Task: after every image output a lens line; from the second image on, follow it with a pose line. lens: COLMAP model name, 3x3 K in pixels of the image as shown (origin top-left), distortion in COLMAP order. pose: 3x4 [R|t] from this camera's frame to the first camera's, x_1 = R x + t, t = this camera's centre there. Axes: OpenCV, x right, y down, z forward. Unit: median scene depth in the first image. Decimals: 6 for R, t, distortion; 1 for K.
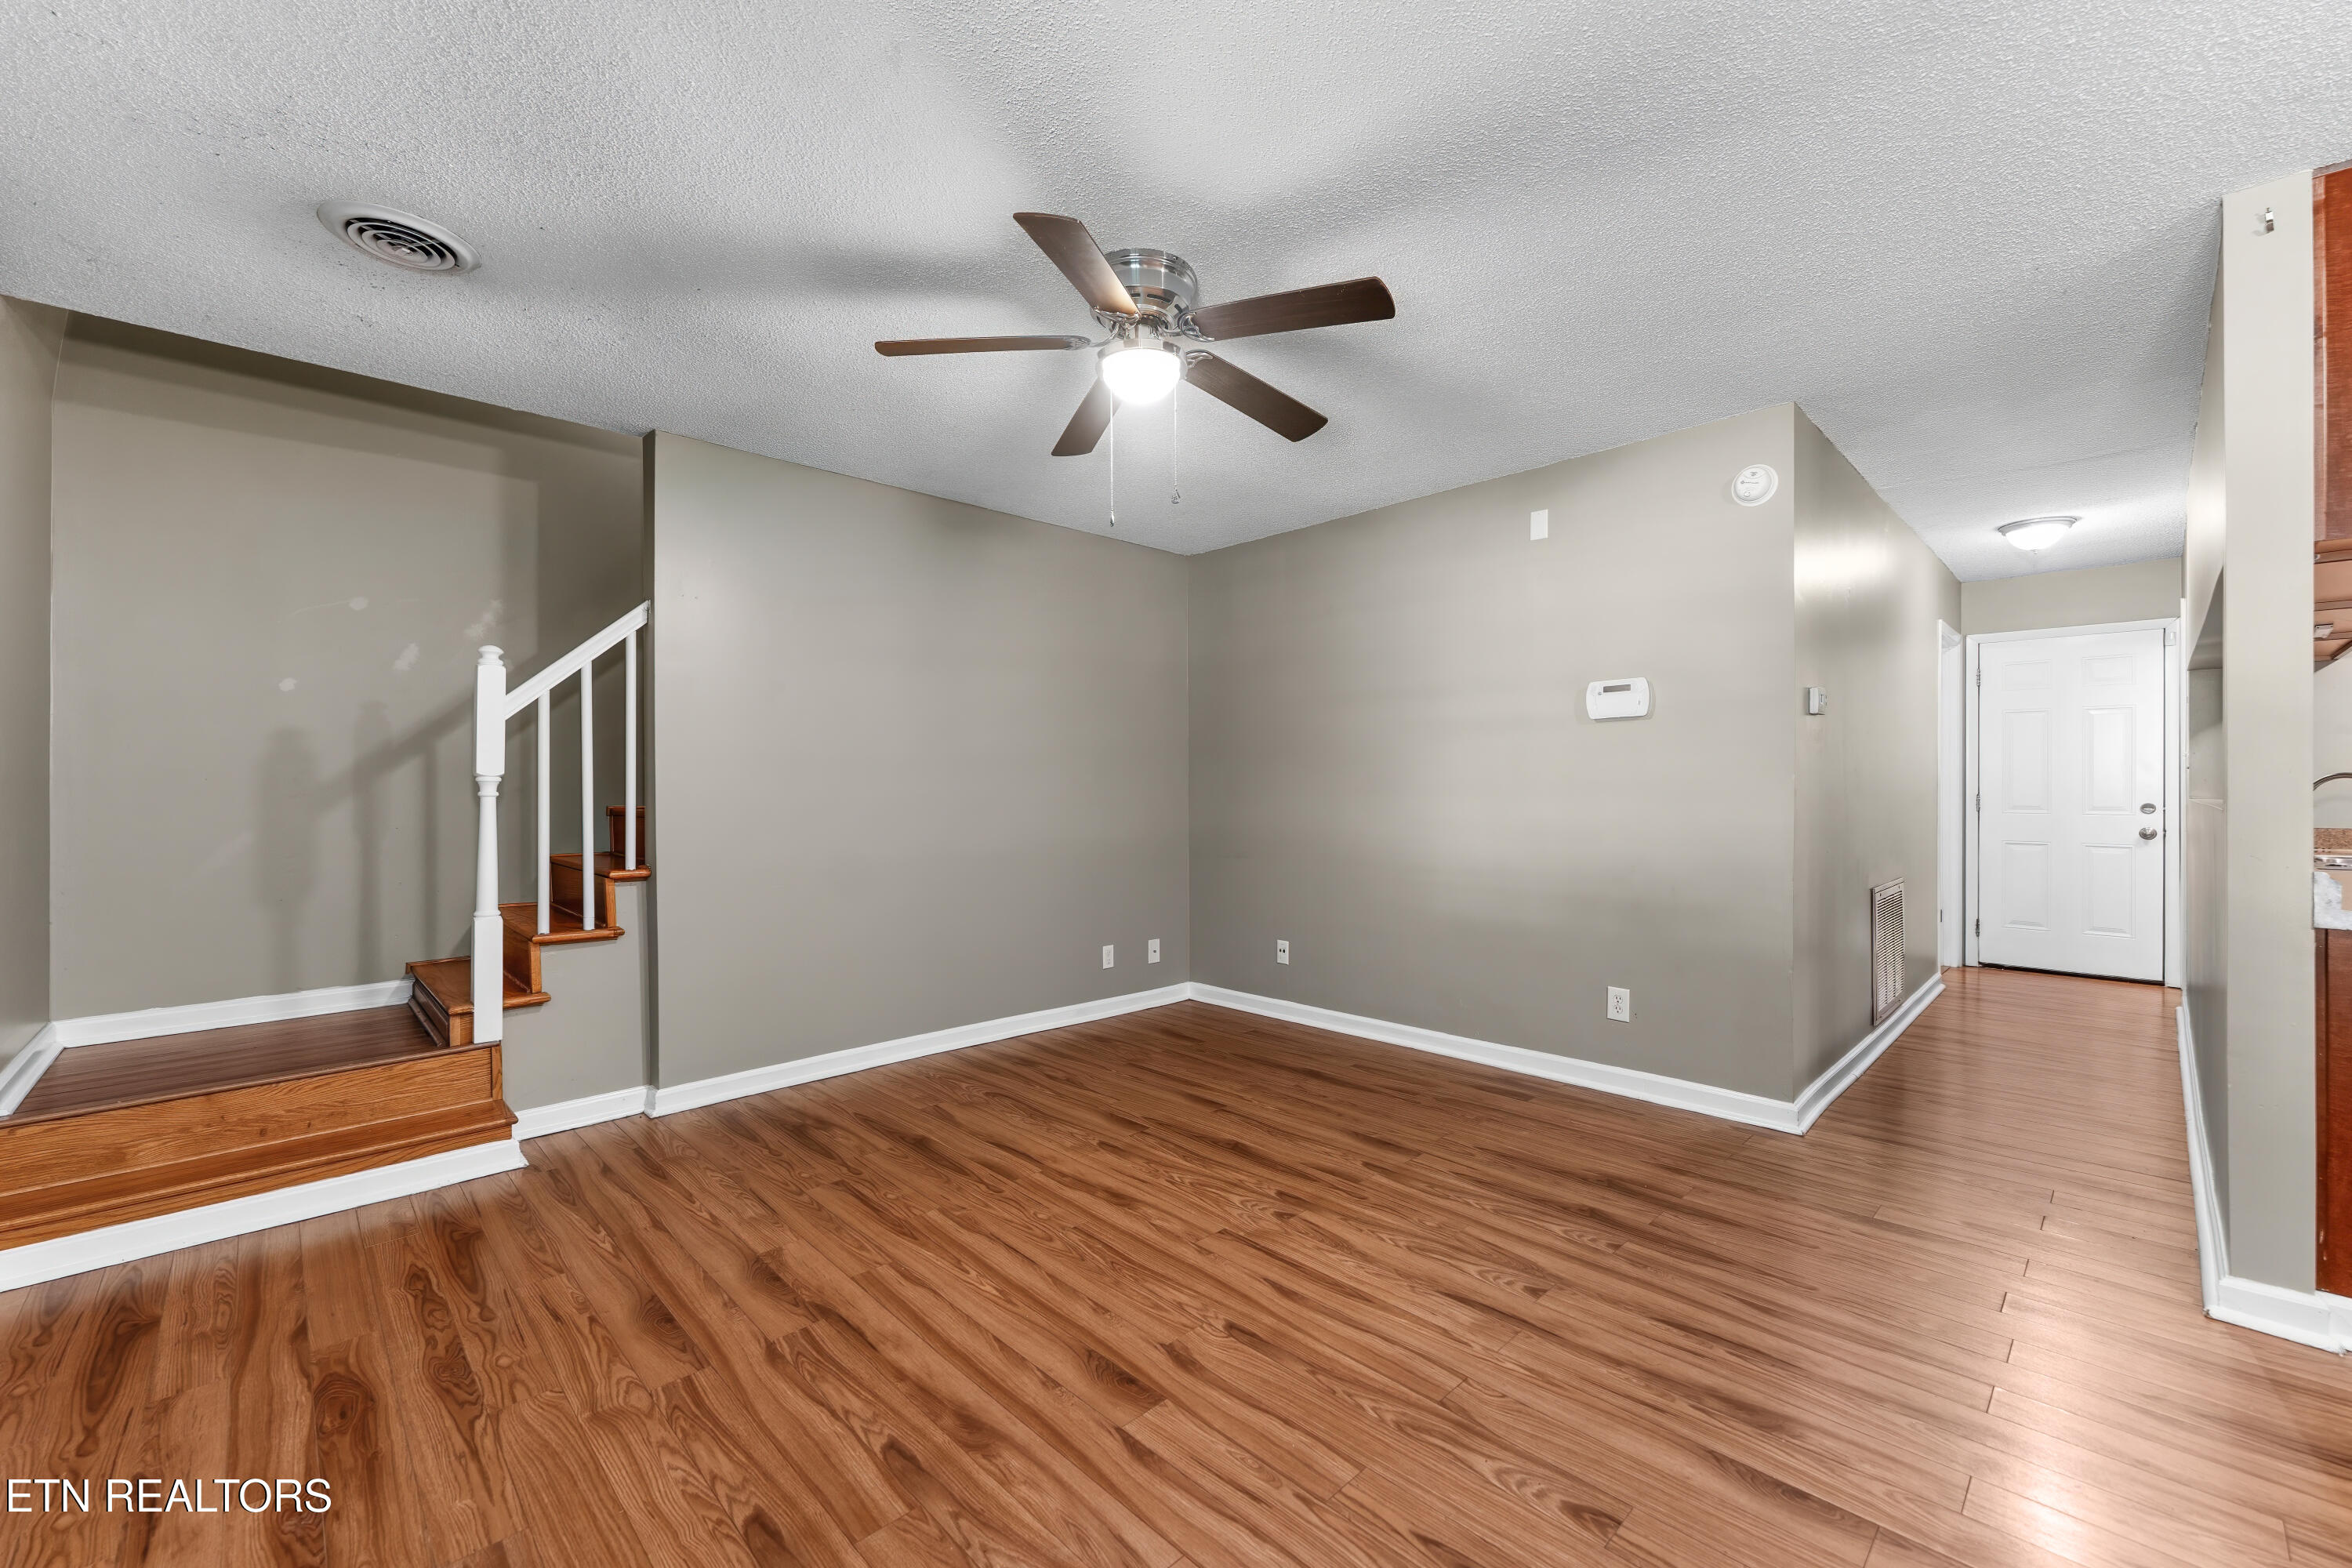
lens RADIAL K [[951.8, 0, 1176.0], [0, 951.8, 784.0], [0, 0, 1]] dist [-0.004597, -0.000208]
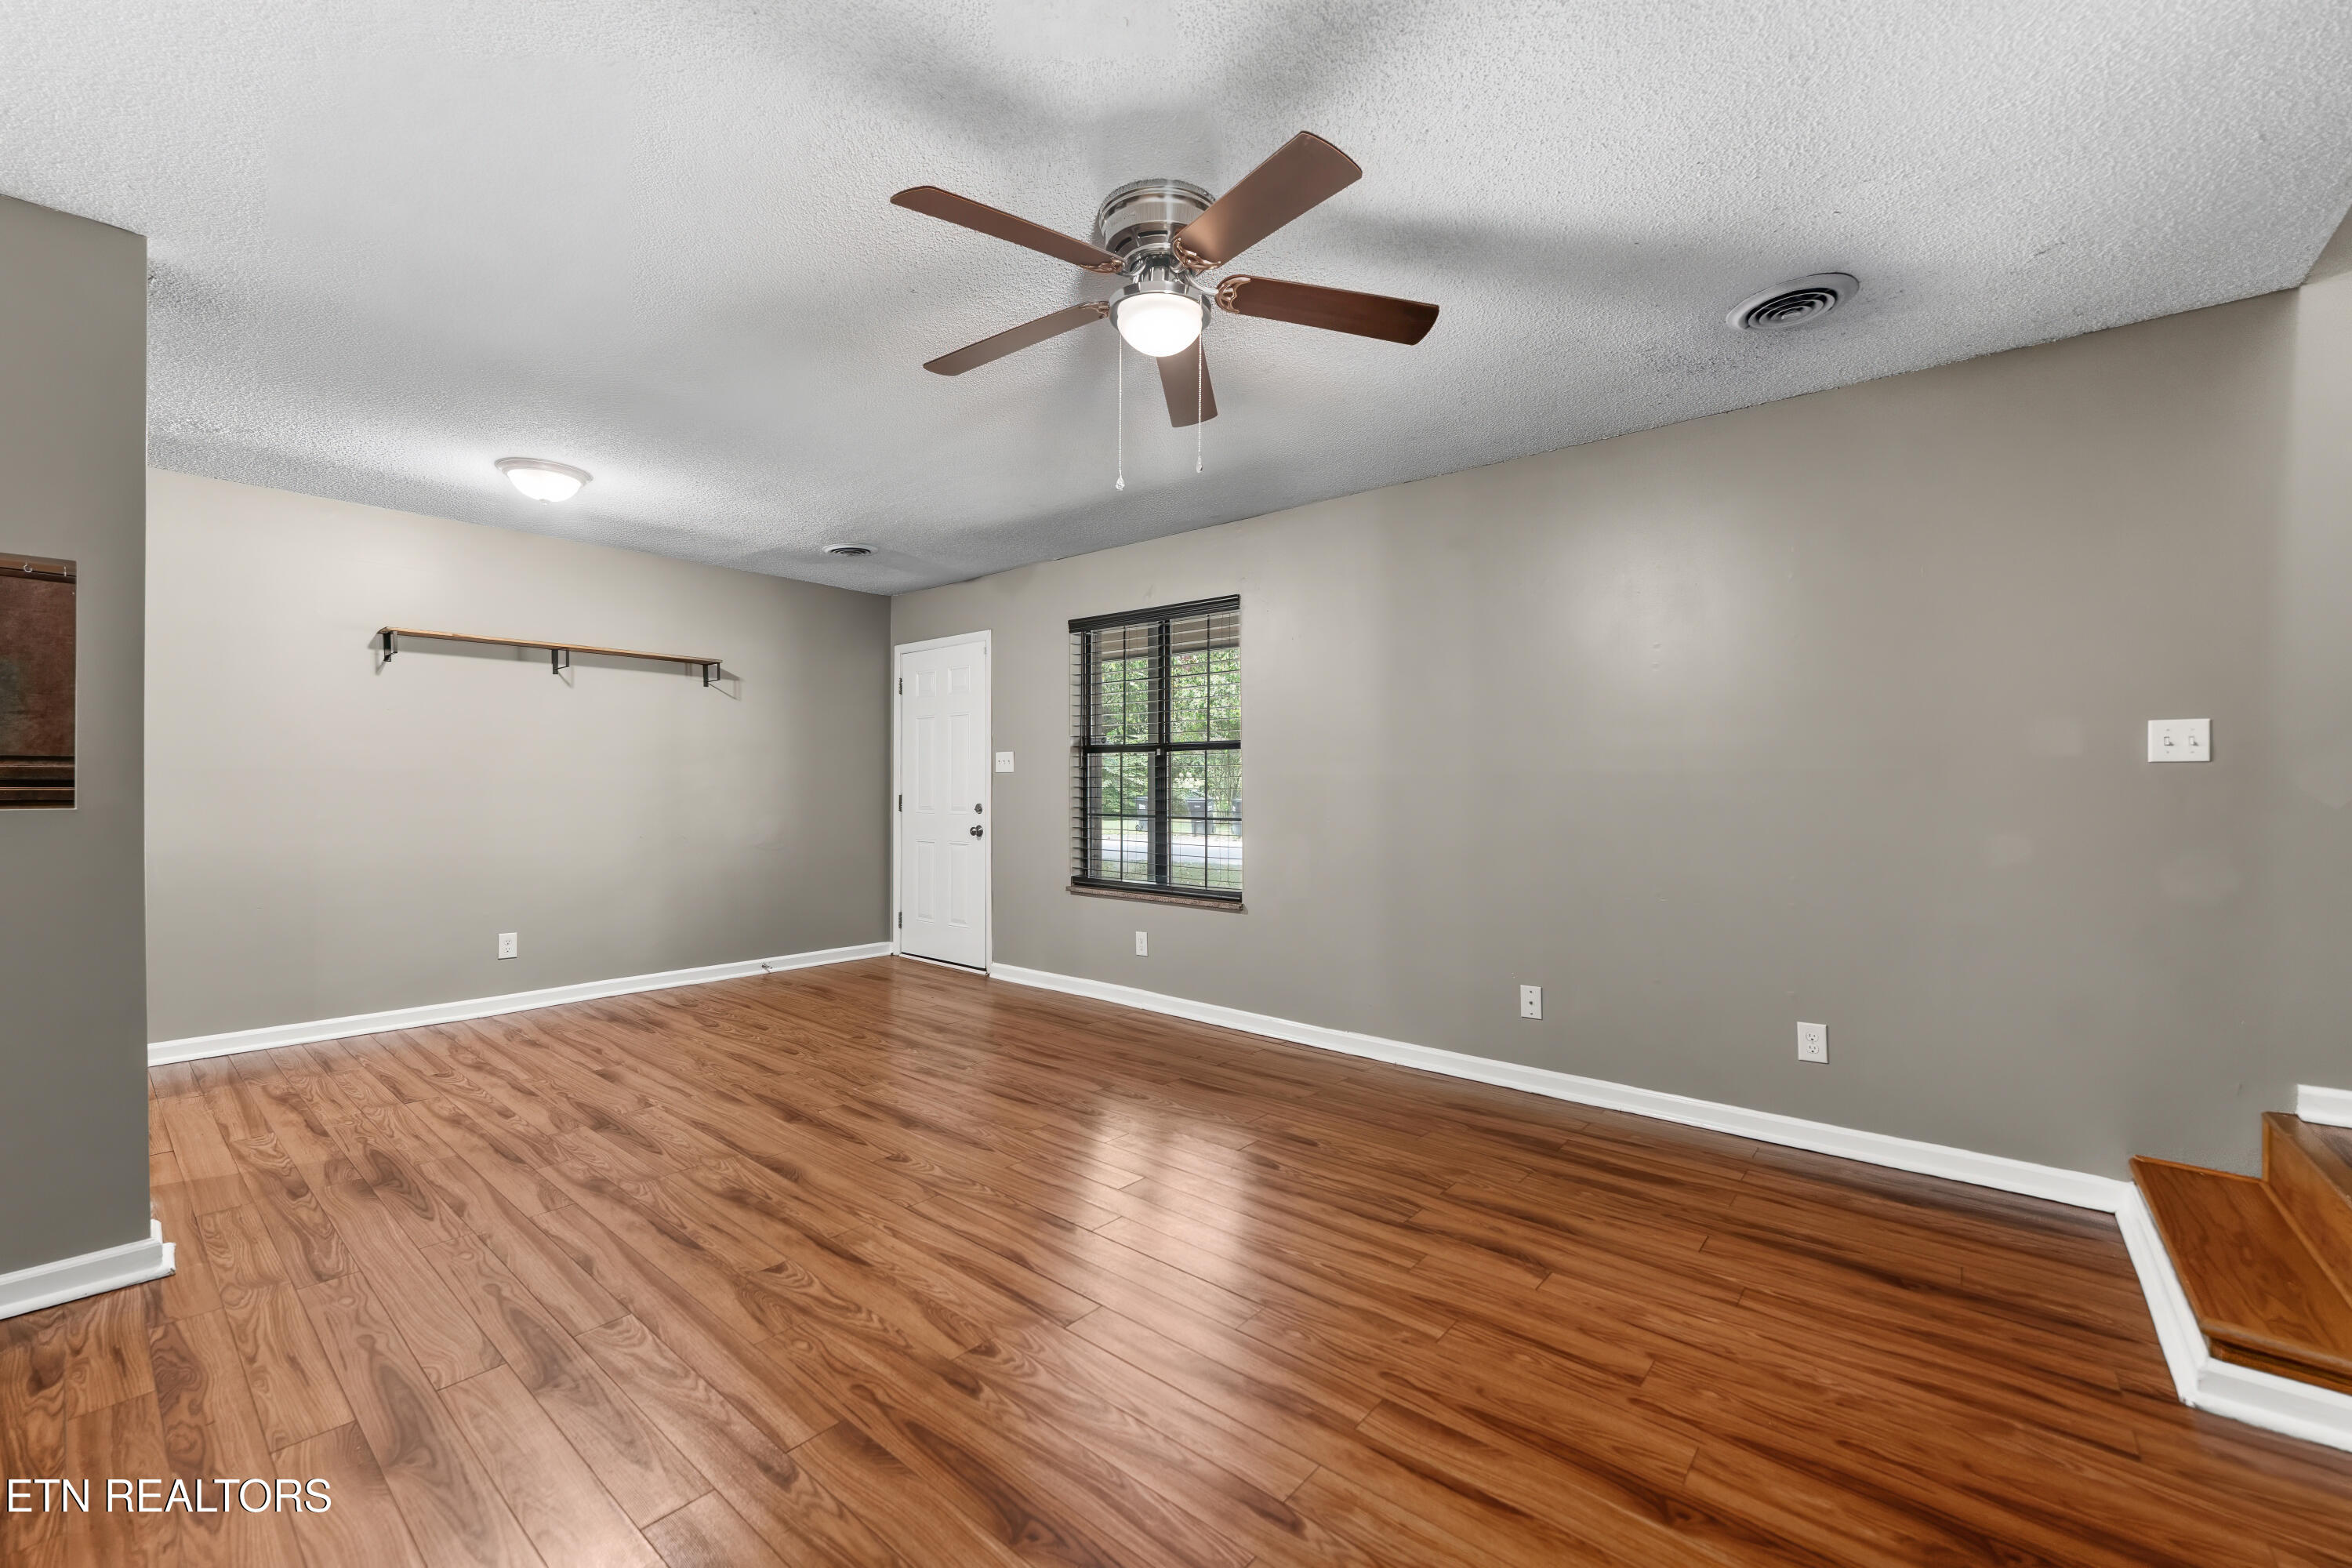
lens RADIAL K [[951.8, 0, 1176.0], [0, 951.8, 784.0], [0, 0, 1]] dist [-0.004597, -0.000208]
pose [[-0.994788, 0.000486, -0.101962, 0.042054], [0.001530, 0.999947, -0.010154, 0.007139], [0.101952, -0.010257, -0.994736, 1.981203]]
